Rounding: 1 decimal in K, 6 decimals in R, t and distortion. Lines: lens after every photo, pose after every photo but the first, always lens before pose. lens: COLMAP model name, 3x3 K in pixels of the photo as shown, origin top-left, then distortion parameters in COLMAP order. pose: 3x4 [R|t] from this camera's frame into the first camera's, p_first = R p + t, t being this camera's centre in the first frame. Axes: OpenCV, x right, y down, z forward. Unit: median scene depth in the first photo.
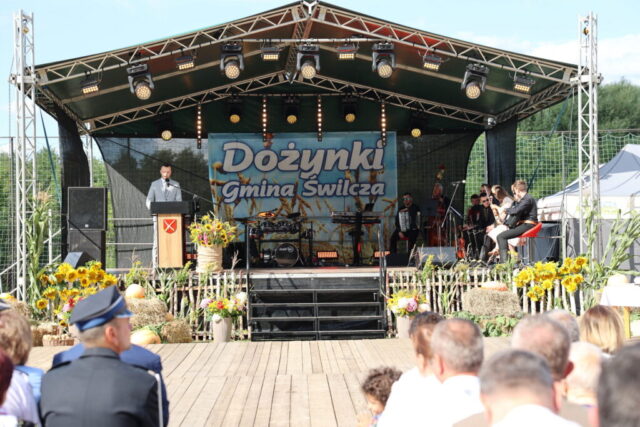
lens RADIAL K [[1231.7, 0, 318.1], [0, 1231.7, 212.8], [0, 0, 1]] dist [0.038550, 0.000000]
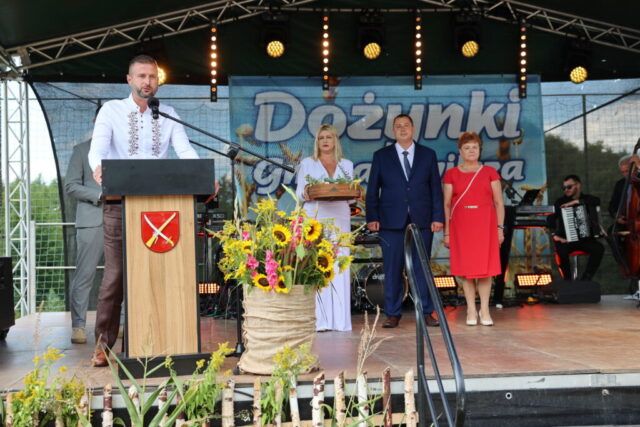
lens RADIAL K [[920.1, 0, 321.9], [0, 920.1, 214.7], [0, 0, 1]] dist [0.019125, 0.000000]
pose [[0.998826, -0.008679, 0.047658, -0.066683], [0.009306, 0.999873, -0.012958, 0.007398], [-0.047540, 0.013387, 0.998780, 0.564690]]
